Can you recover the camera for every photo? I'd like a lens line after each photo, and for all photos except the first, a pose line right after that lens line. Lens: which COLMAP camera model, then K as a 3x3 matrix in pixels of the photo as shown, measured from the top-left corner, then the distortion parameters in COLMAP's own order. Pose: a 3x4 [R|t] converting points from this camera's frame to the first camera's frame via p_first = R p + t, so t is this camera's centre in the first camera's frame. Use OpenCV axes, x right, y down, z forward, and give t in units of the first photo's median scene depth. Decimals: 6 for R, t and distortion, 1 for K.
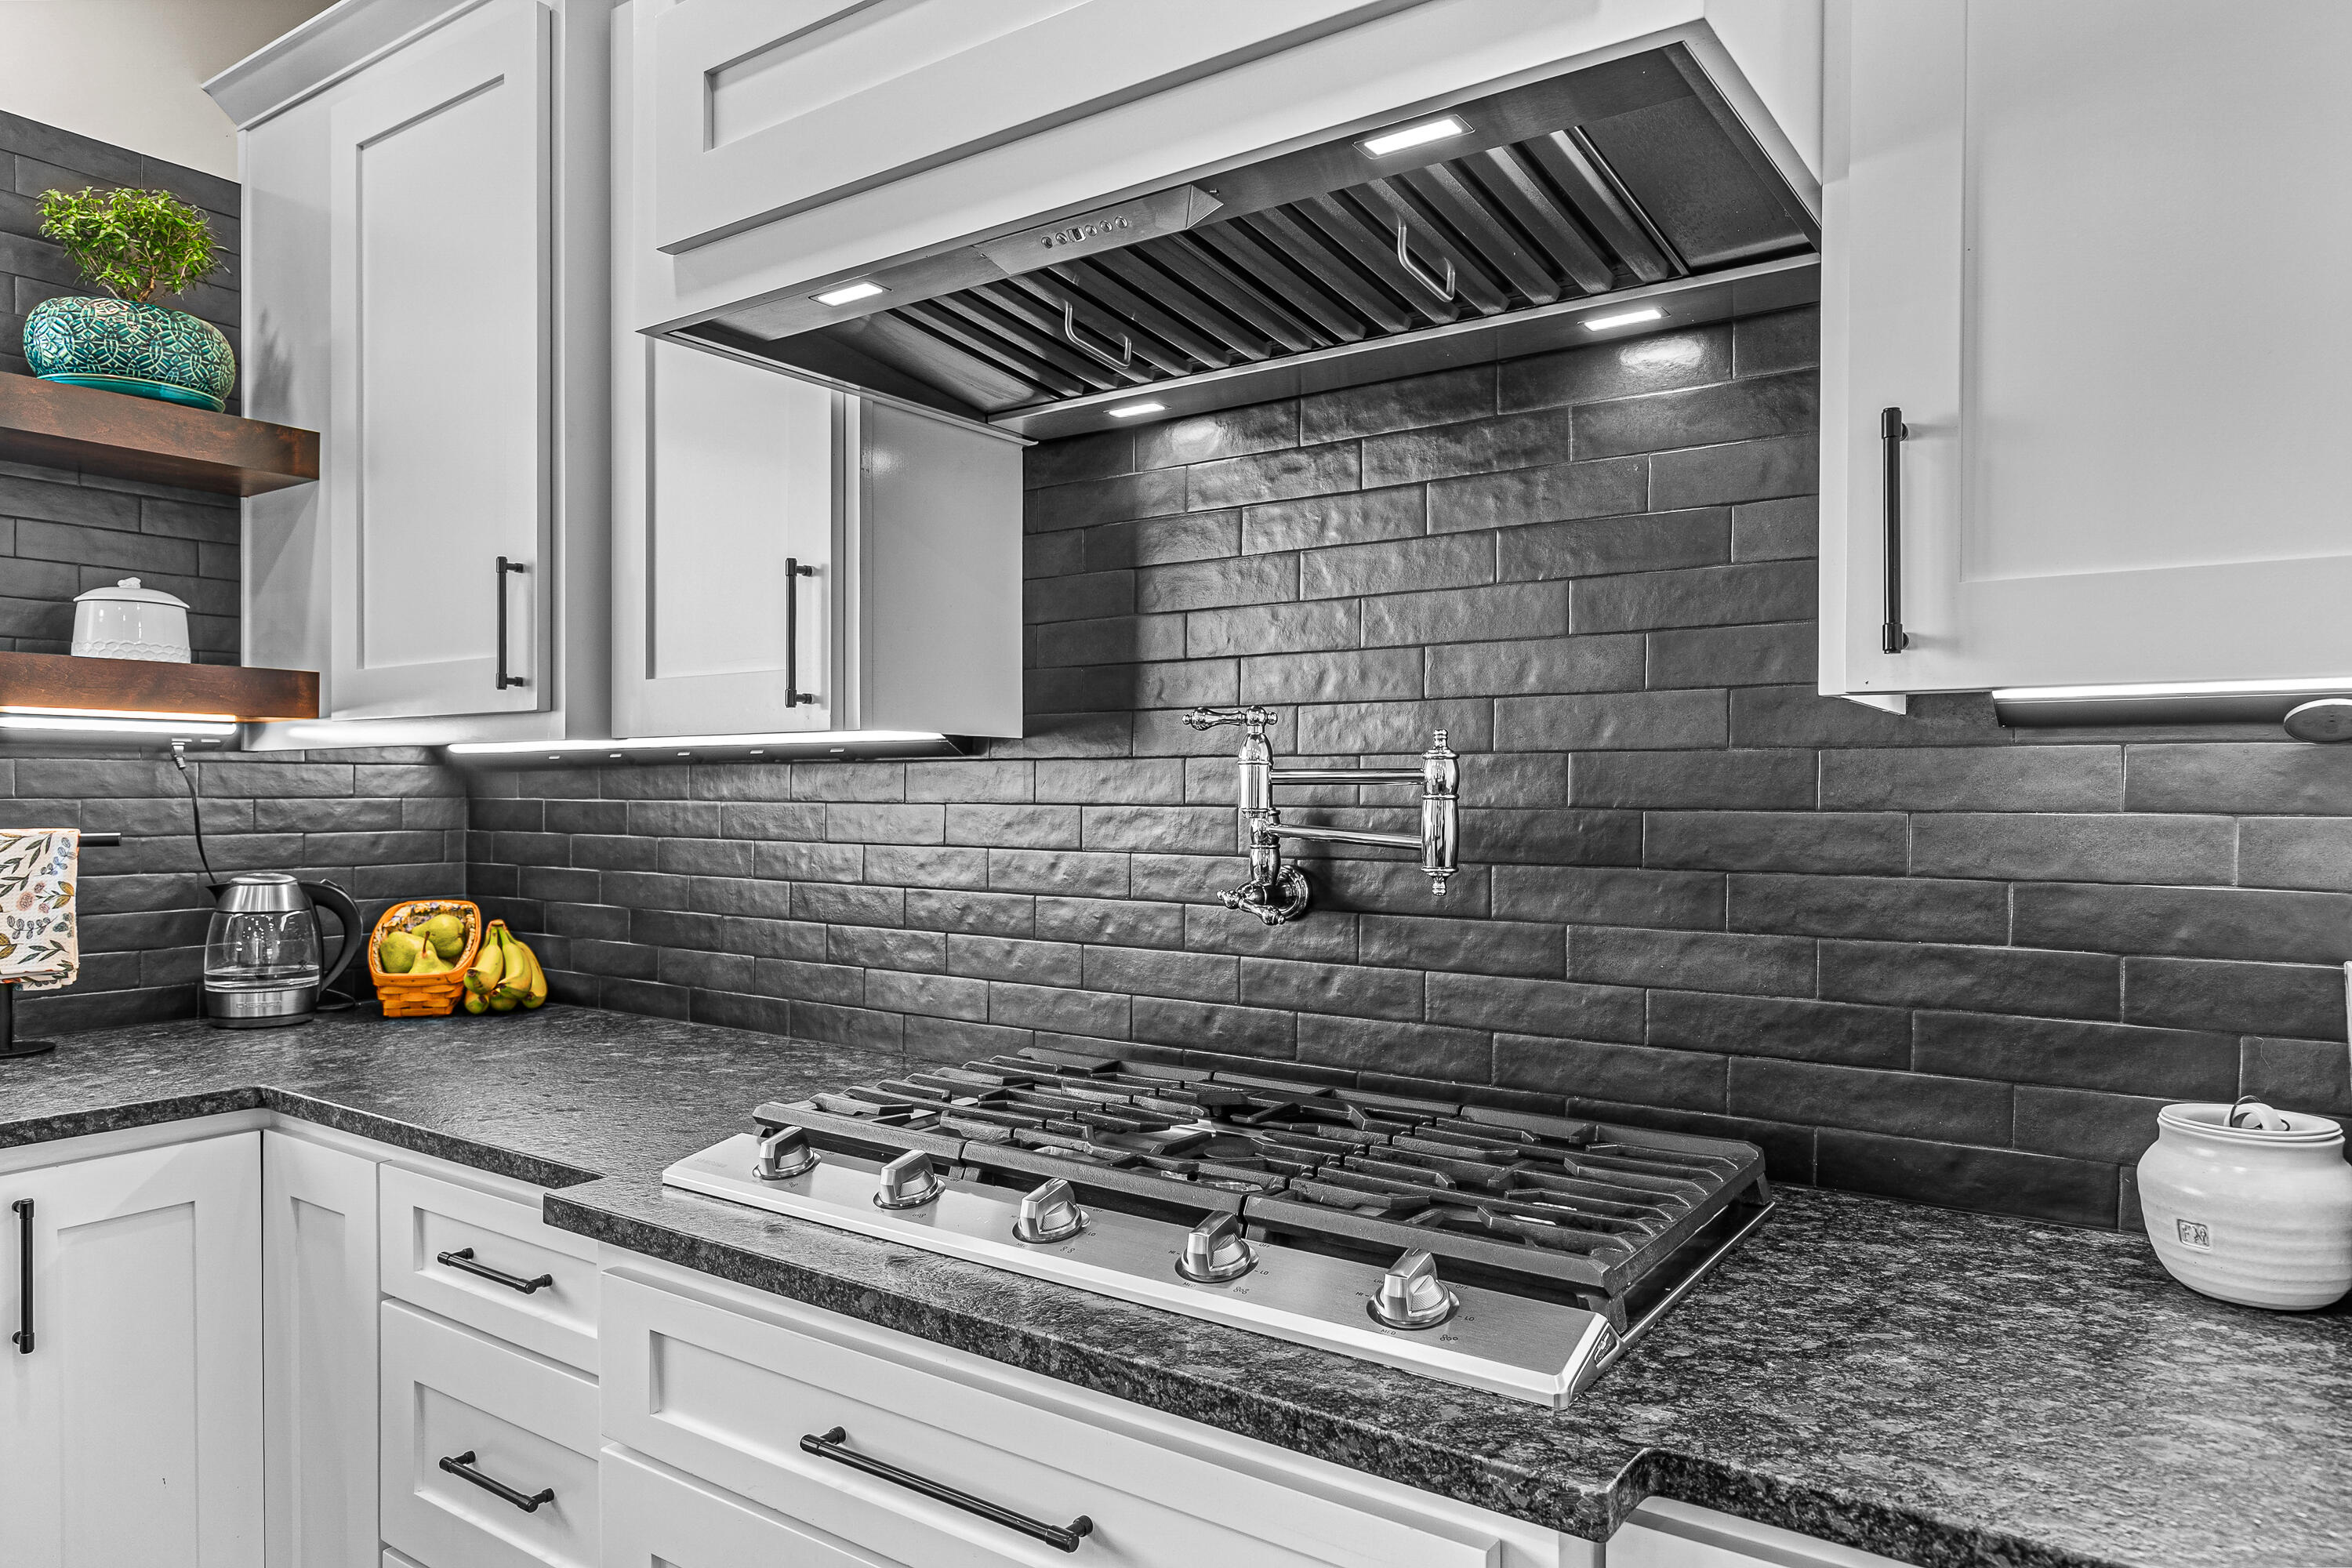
lens RADIAL K [[1479.2, 0, 1173.1], [0, 1479.2, 797.4], [0, 0, 1]] dist [0.001329, 0.001991]
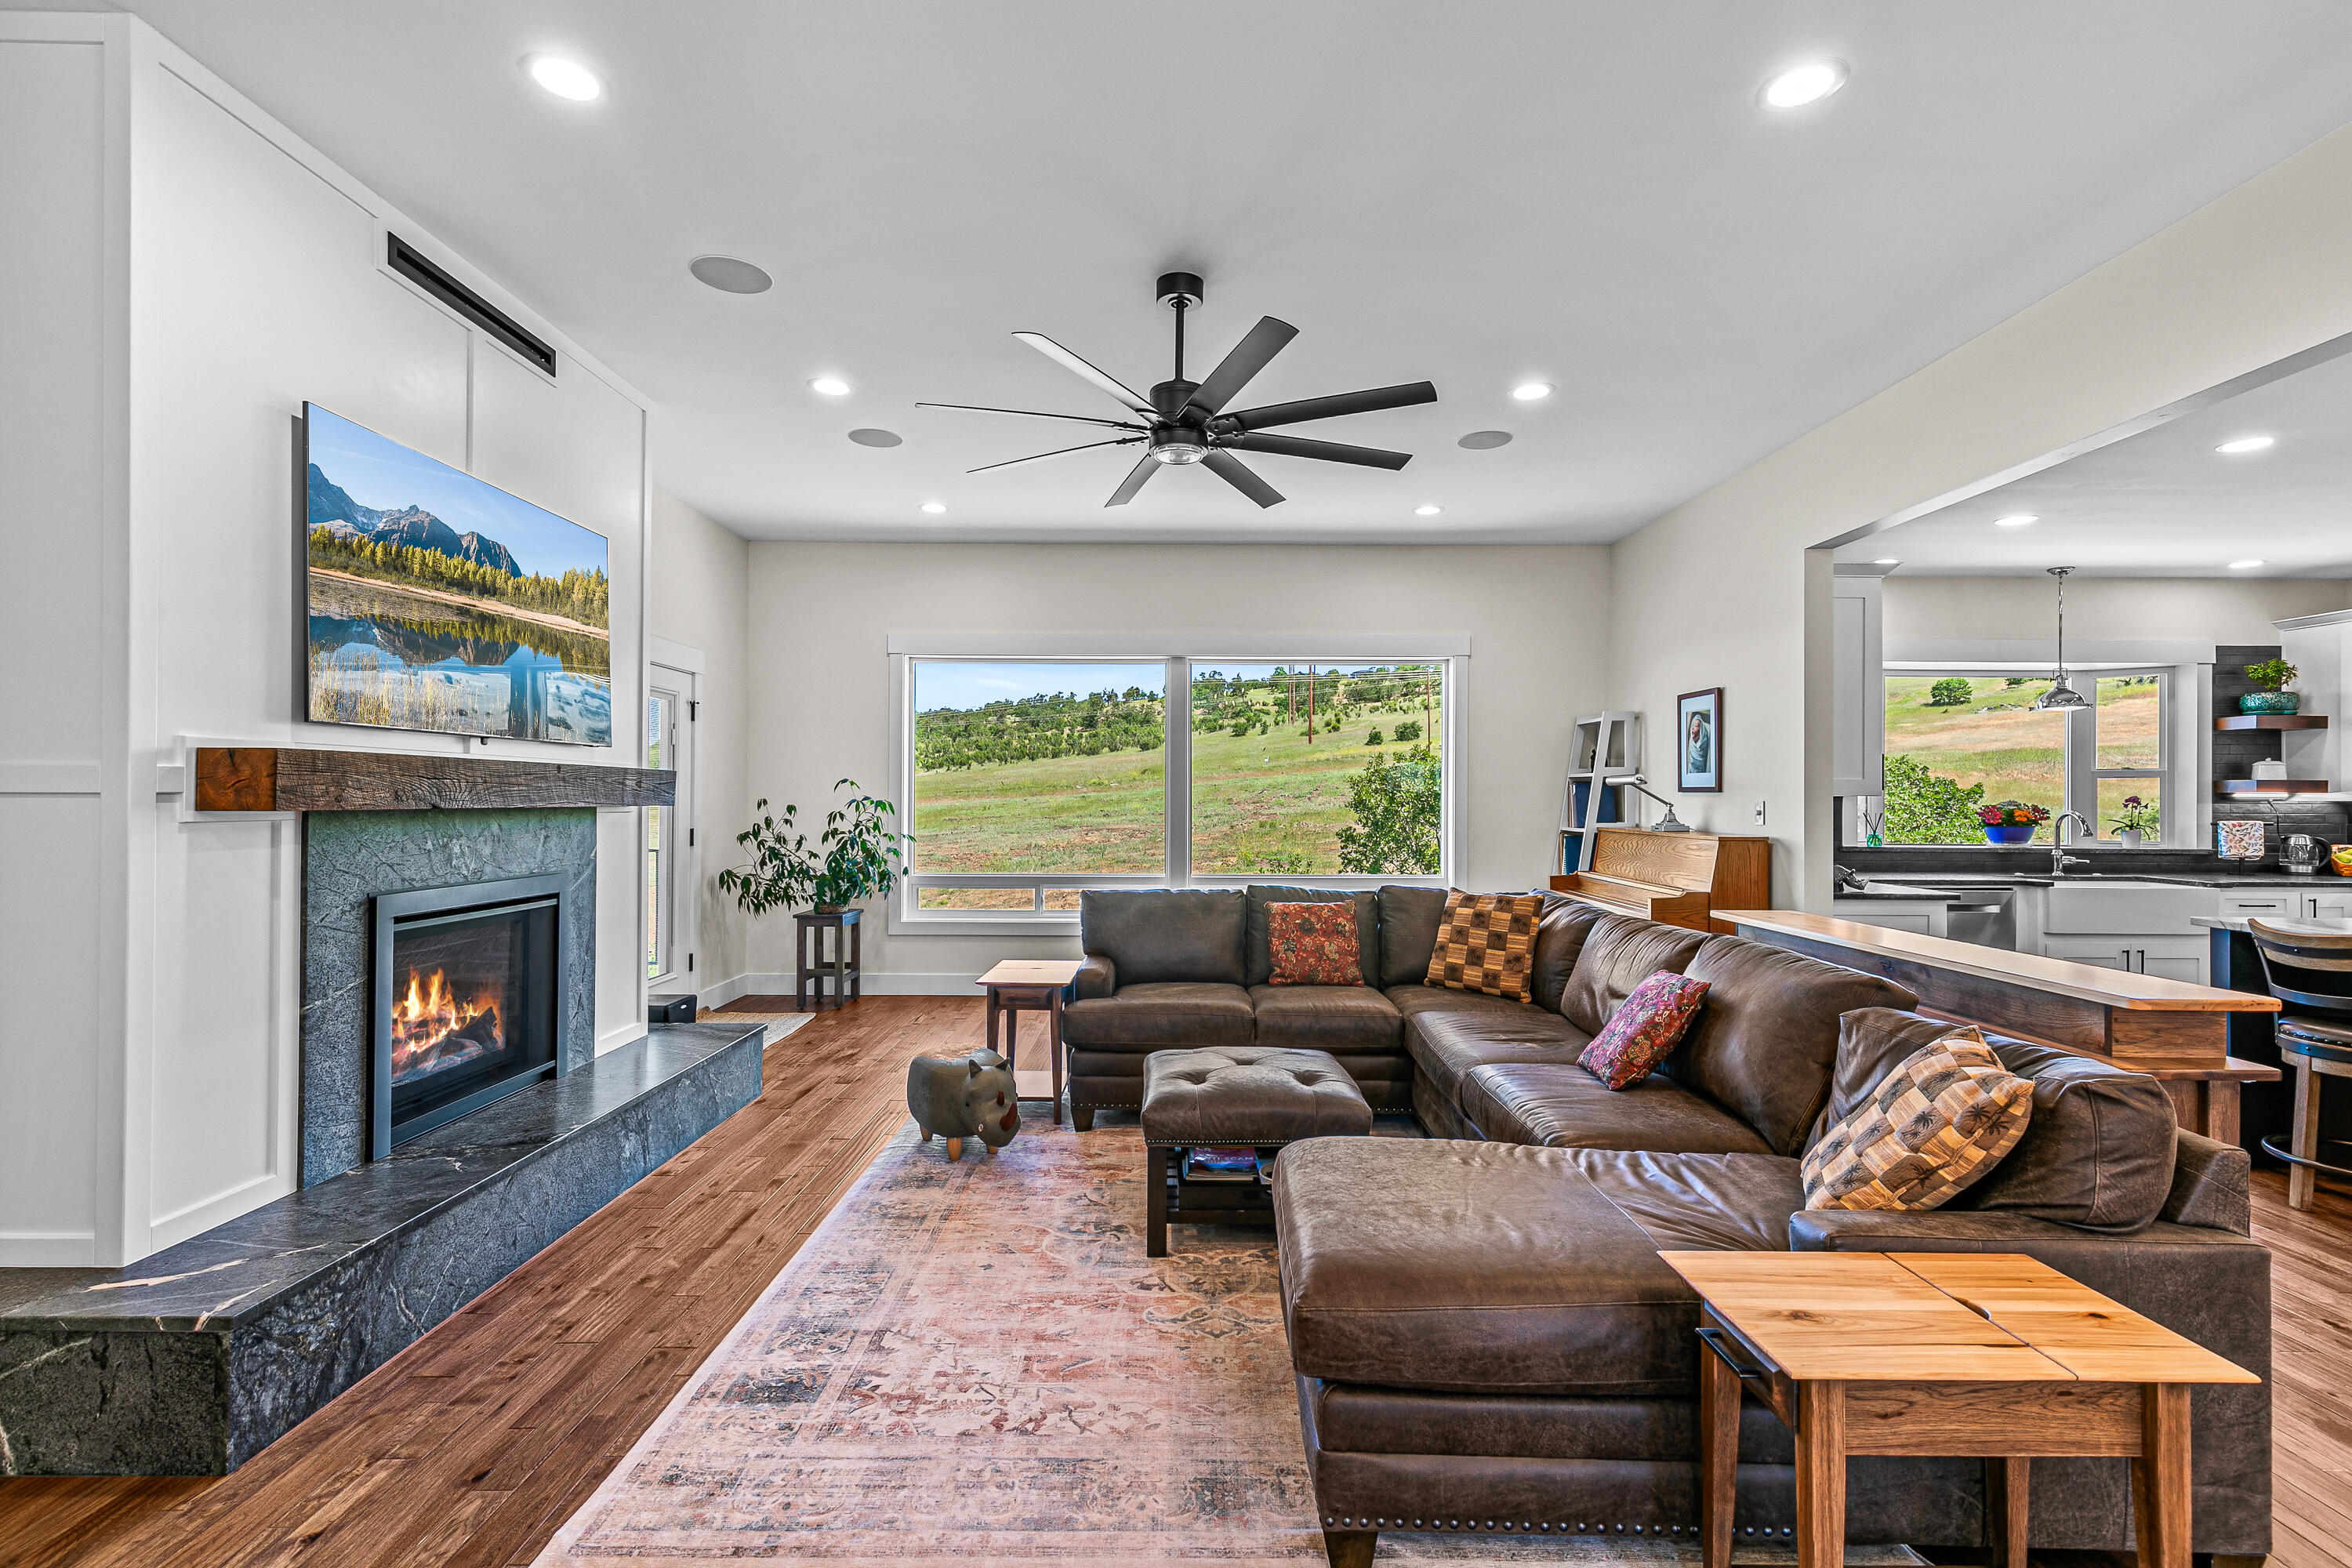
lens RADIAL K [[1060.3, 0, 1174.8], [0, 1060.3, 791.4], [0, 0, 1]] dist [0.007549, -0.000321]
pose [[0.578426, -0.002326, -0.815731, -0.063954], [-0.008226, 0.999928, -0.008684, -0.009749], [0.815693, 0.011734, 0.578366, -2.868165]]
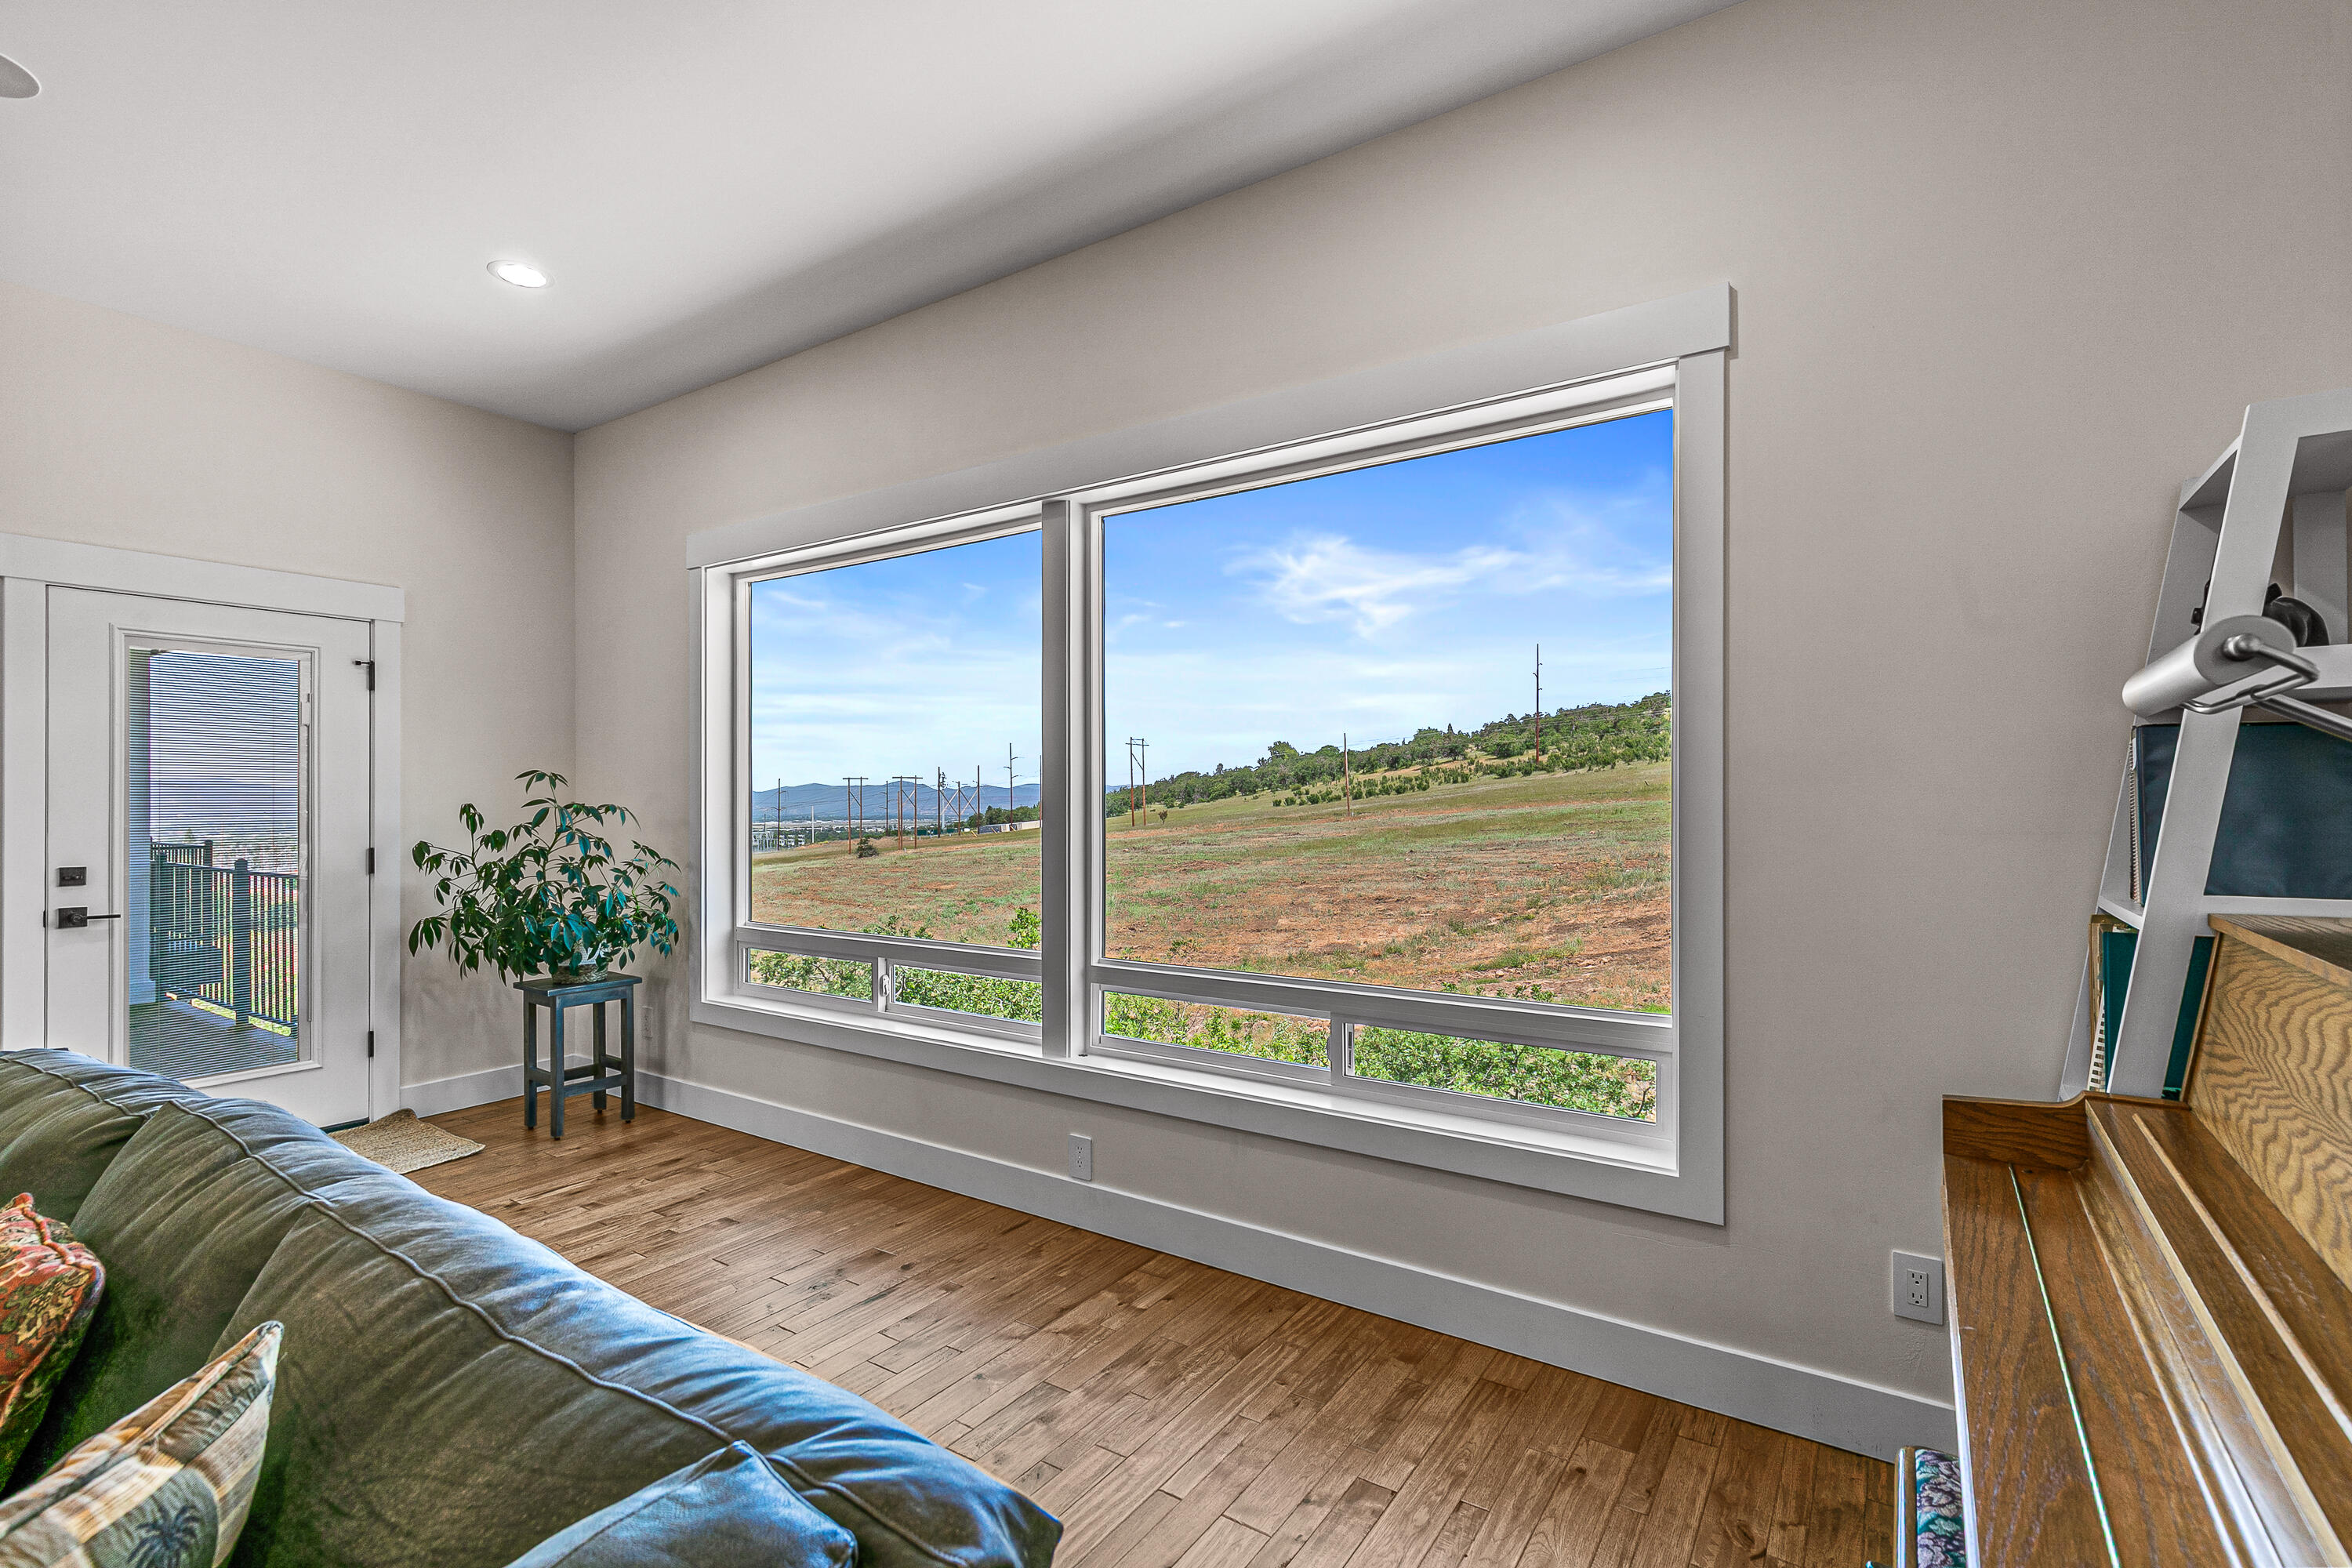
lens RADIAL K [[1066.2, 0, 1162.5], [0, 1066.2, 797.0], [0, 0, 1]] dist [0.010889, -0.000059]
pose [[0.011018, -0.003172, -0.999934, -1.080547], [-0.002110, 0.999993, -0.003195, -0.016261], [0.999937, 0.002145, 0.011011, -0.973772]]
